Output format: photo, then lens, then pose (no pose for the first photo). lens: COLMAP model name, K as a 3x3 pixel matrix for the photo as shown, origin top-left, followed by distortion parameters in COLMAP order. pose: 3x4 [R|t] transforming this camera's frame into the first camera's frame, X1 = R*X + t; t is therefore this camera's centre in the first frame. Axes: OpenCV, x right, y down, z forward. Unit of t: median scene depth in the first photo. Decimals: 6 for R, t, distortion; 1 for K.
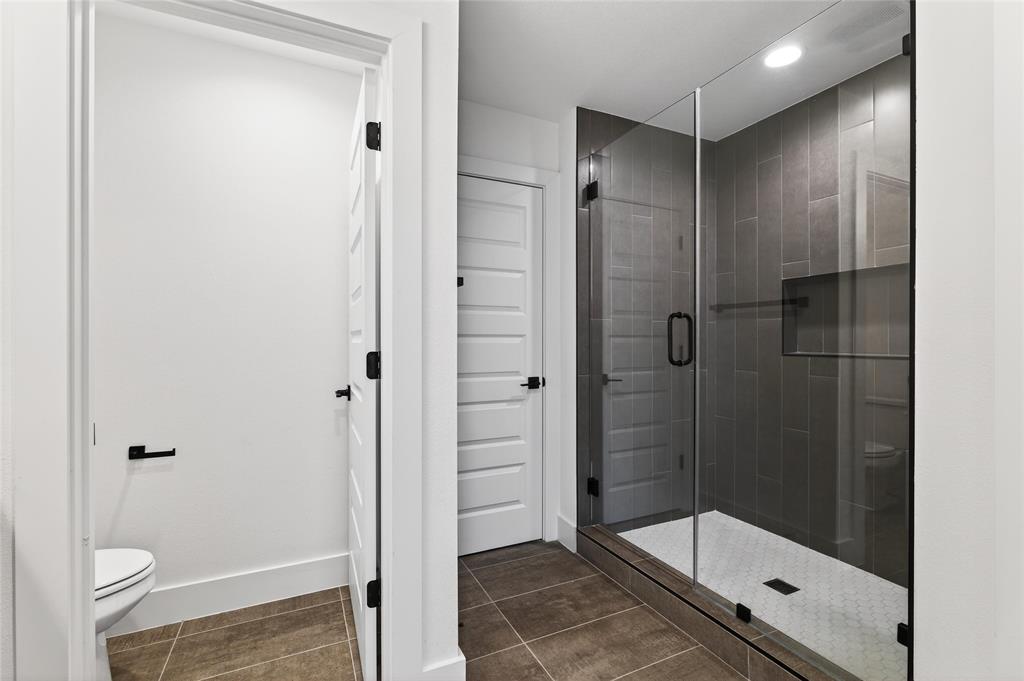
lens RADIAL K [[462.3, 0, 517.9], [0, 462.3, 340.7], [0, 0, 1]] dist [-0.002070, 0.000105]
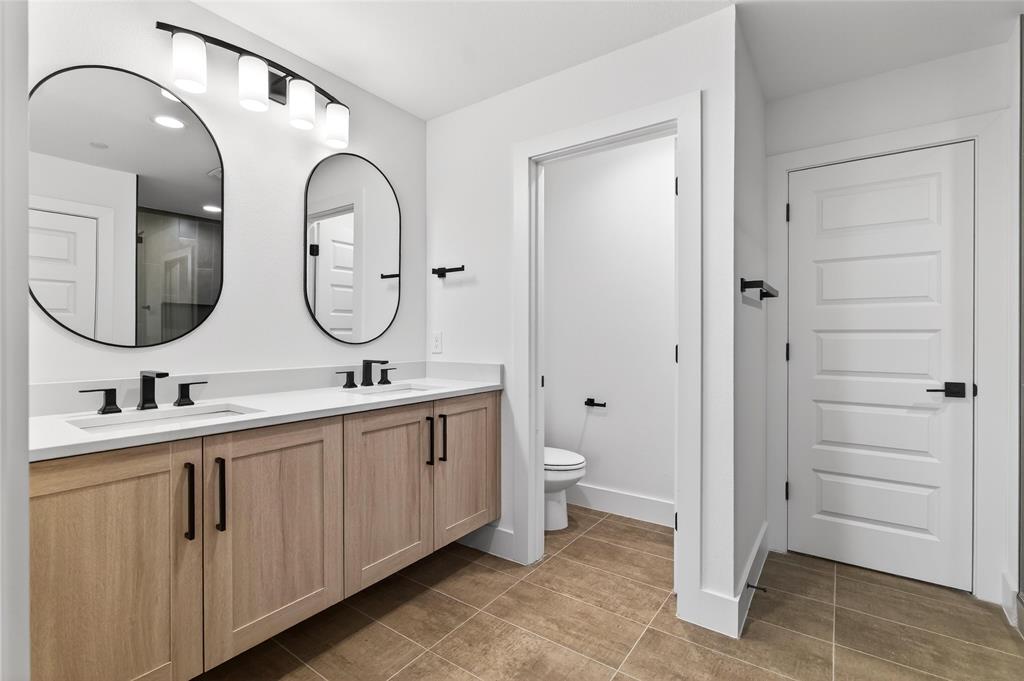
lens RADIAL K [[462.3, 0, 506.6], [0, 462.3, 336.7], [0, 0, 1]] dist [-0.002070, 0.000105]
pose [[0.481265, 0.003706, -0.876568, 0.401666], [-0.003402, 0.999991, 0.002360, 0.000735], [0.876569, 0.001847, 0.481273, -0.063336]]
